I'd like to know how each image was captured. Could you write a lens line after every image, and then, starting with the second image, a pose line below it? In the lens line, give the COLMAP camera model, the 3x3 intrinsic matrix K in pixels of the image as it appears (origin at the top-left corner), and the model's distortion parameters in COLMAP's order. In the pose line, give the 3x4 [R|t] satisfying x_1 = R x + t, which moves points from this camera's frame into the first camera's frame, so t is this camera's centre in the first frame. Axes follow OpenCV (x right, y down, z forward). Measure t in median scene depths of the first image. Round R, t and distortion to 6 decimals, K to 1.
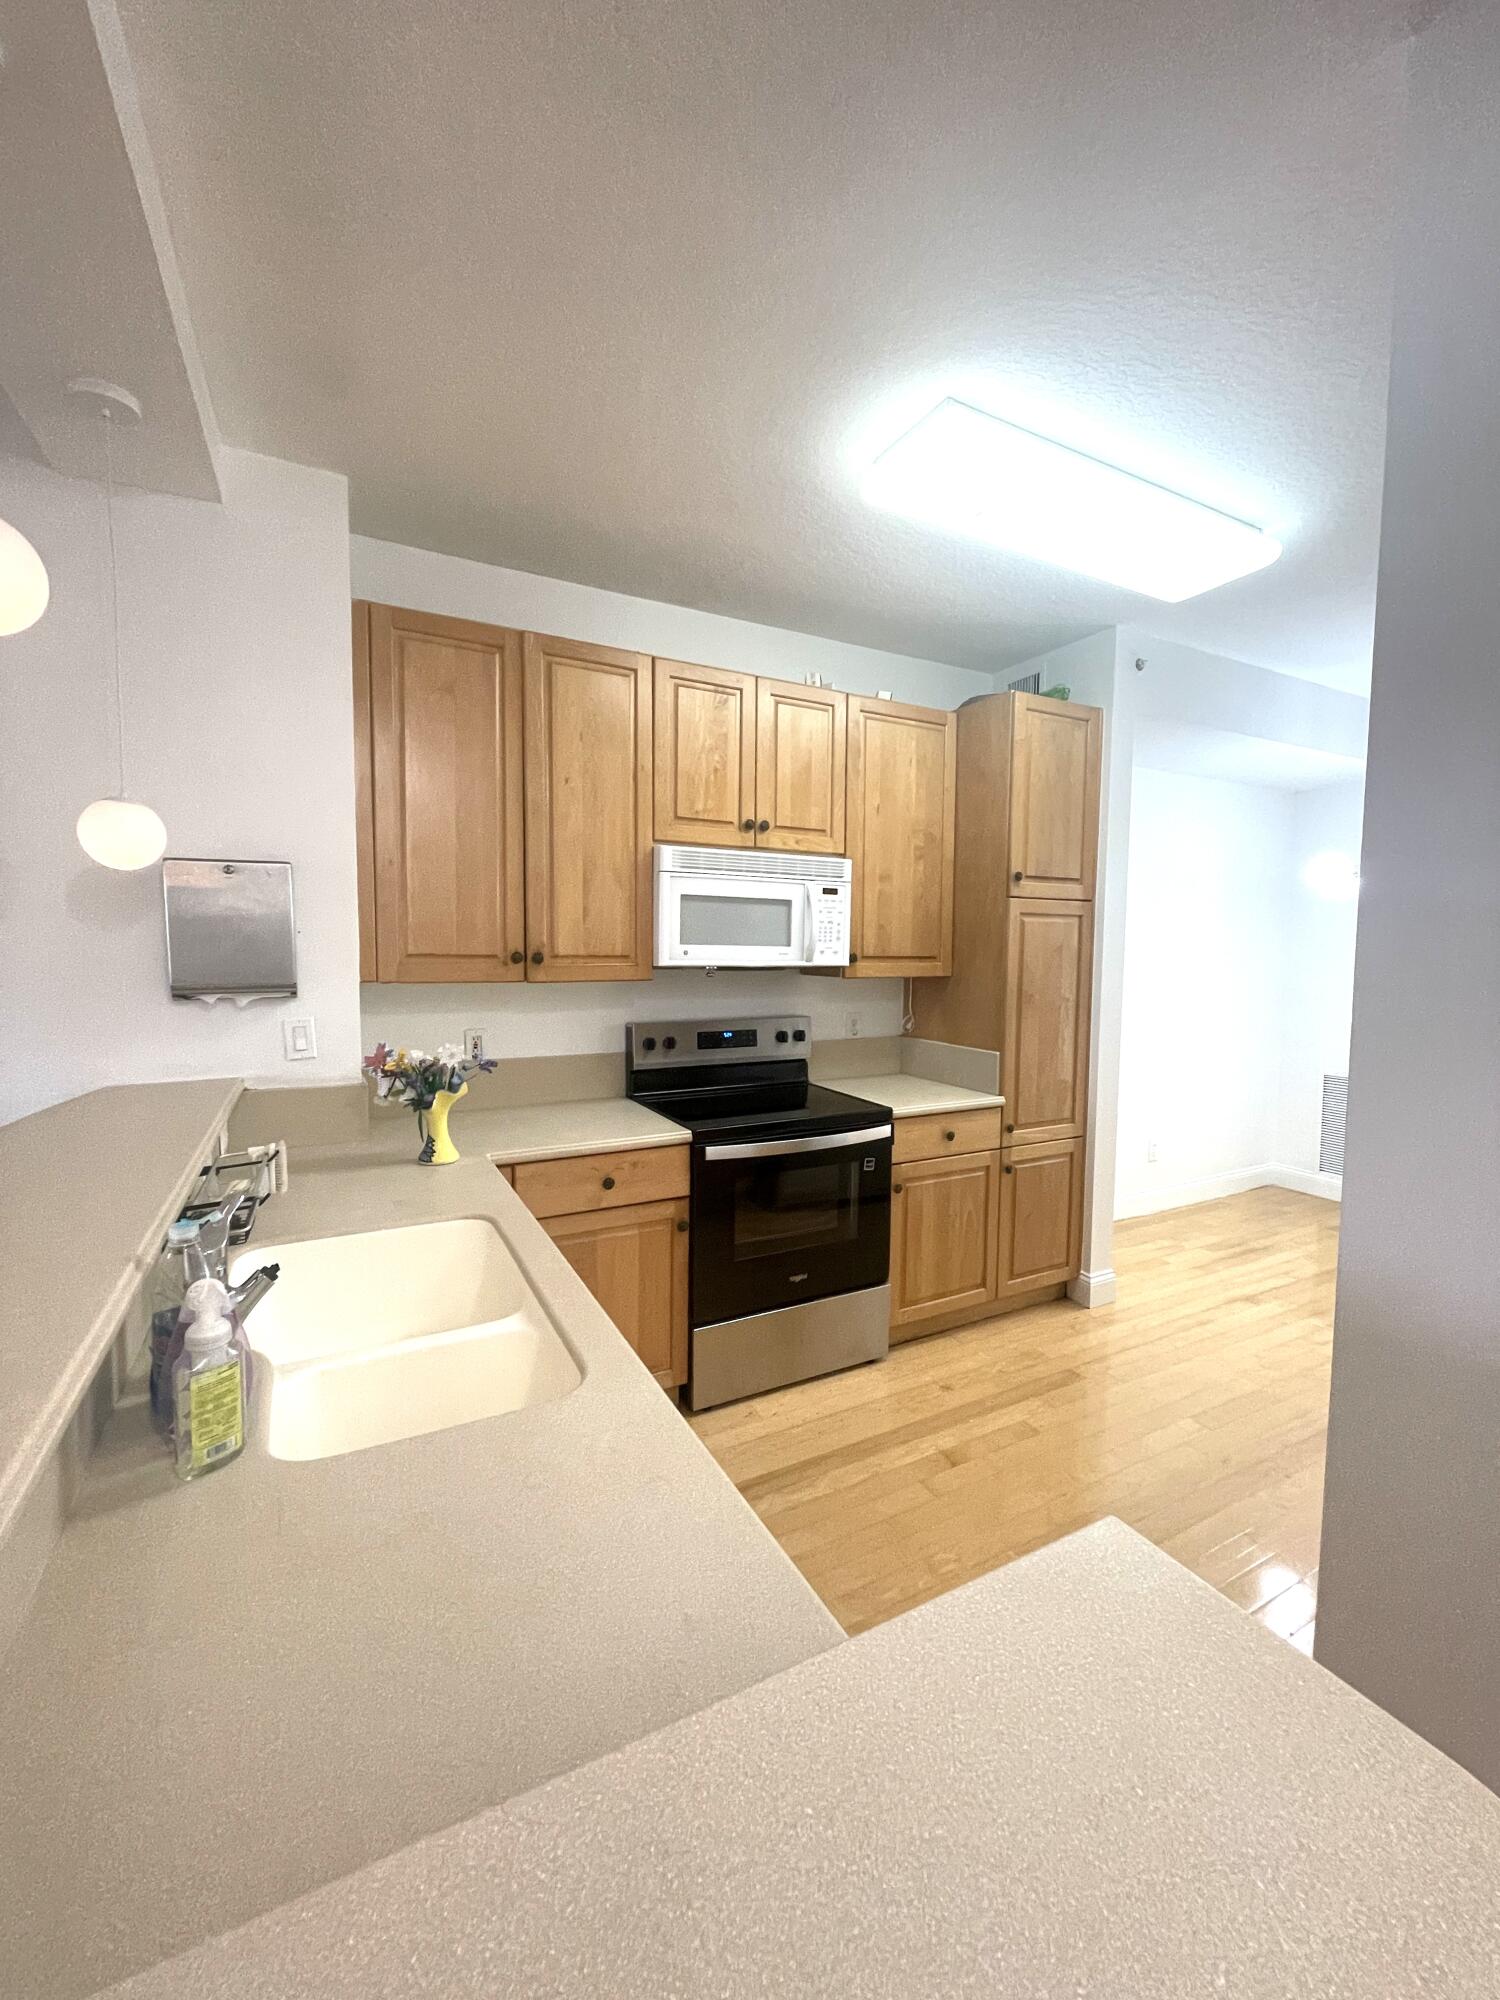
lens RADIAL K [[801.3, 0, 756.8], [0, 801.3, 1002.6], [0, 0, 1]] dist [0.002780, -0.000309]
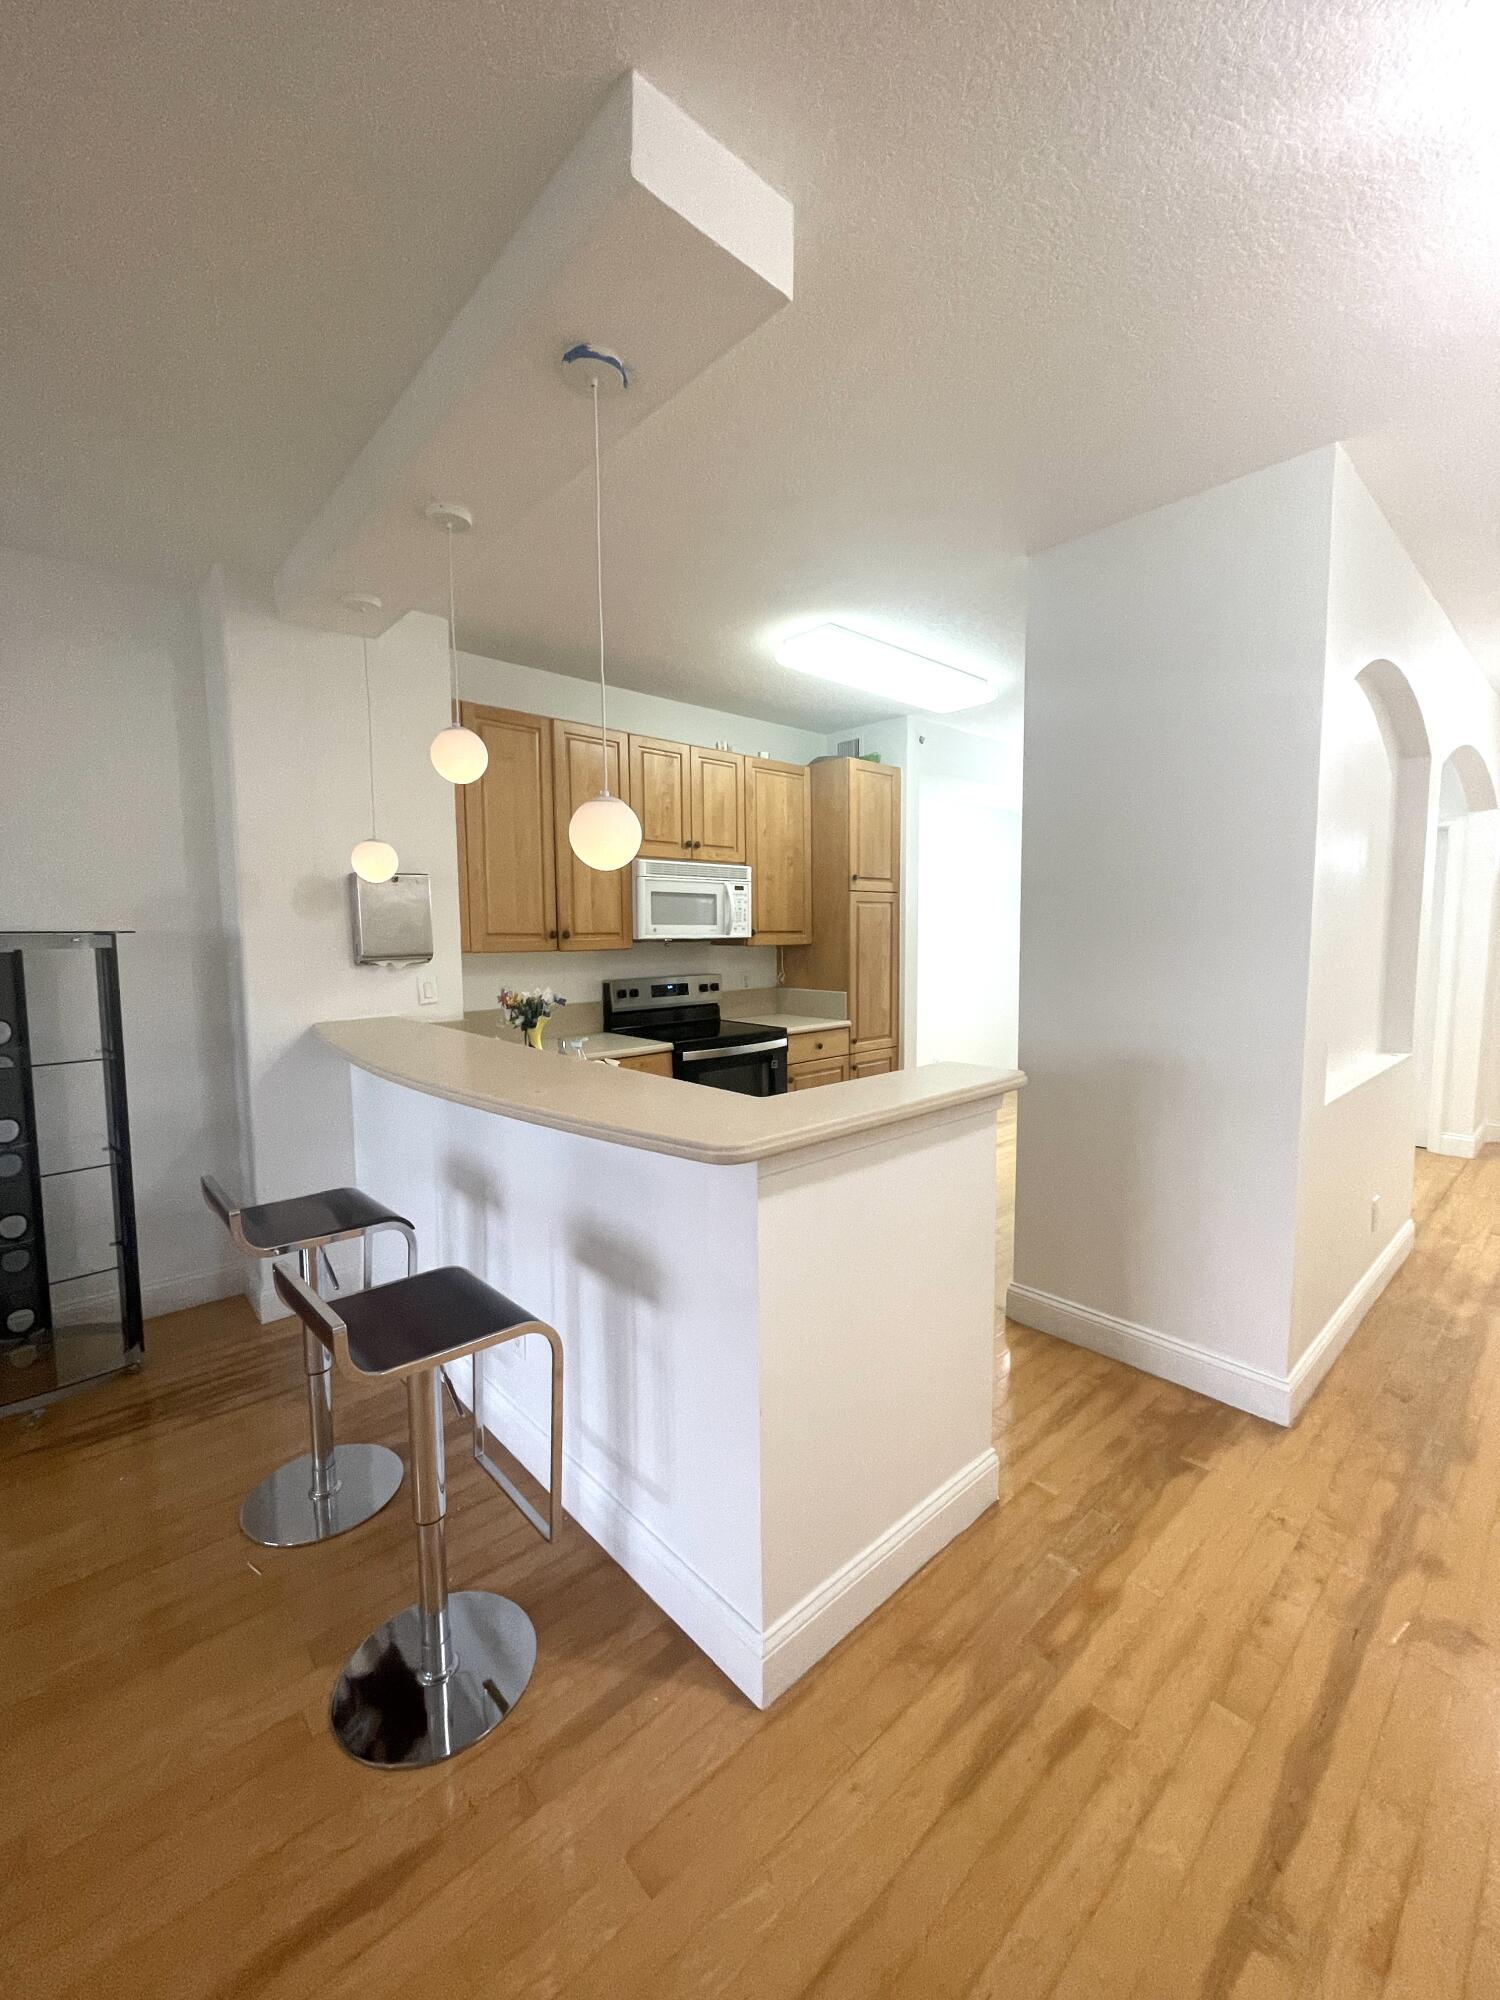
lens RADIAL K [[801.3, 0, 756.9], [0, 801.3, 1002.8], [0, 0, 1]] dist [0.002780, -0.000309]
pose [[0.967306, -0.040027, 0.250434, -0.263141], [0.034862, 0.999079, 0.025028, 0.040045], [-0.251205, -0.015480, 0.967810, -0.470369]]
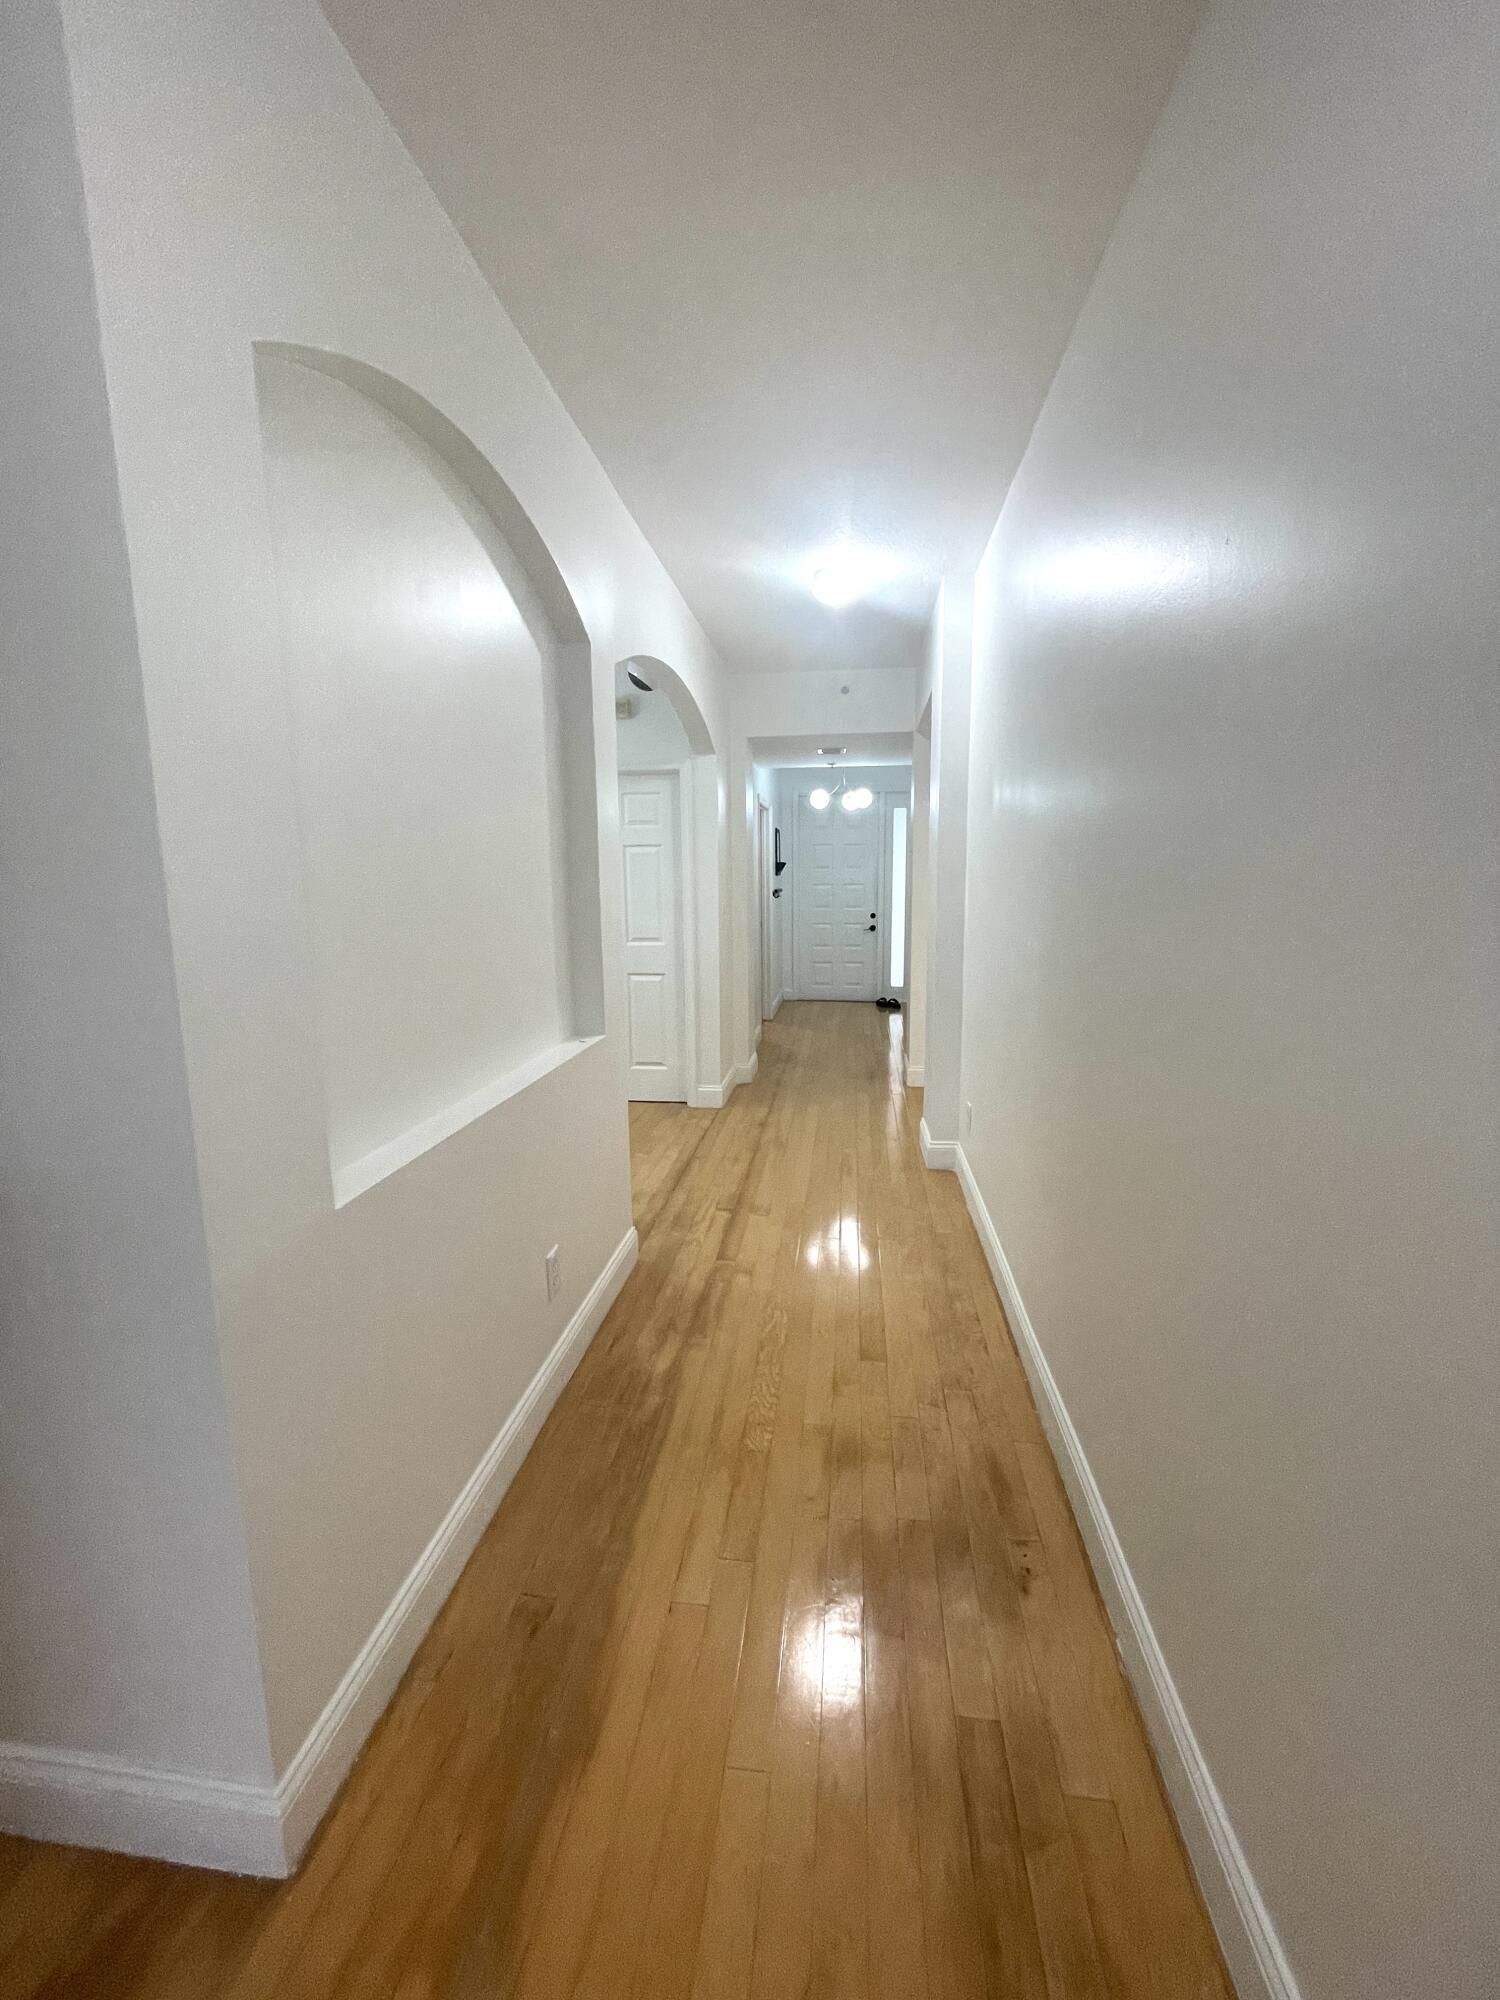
lens RADIAL K [[801.3, 0, 754.6], [0, 801.3, 983.4], [0, 0, 1]] dist [0.002780, -0.000309]
pose [[0.574373, -0.122167, 0.809426, 0.300781], [0.070004, 0.992509, 0.100125, 0.039385], [-0.815595, -0.000846, 0.578622, -0.251485]]
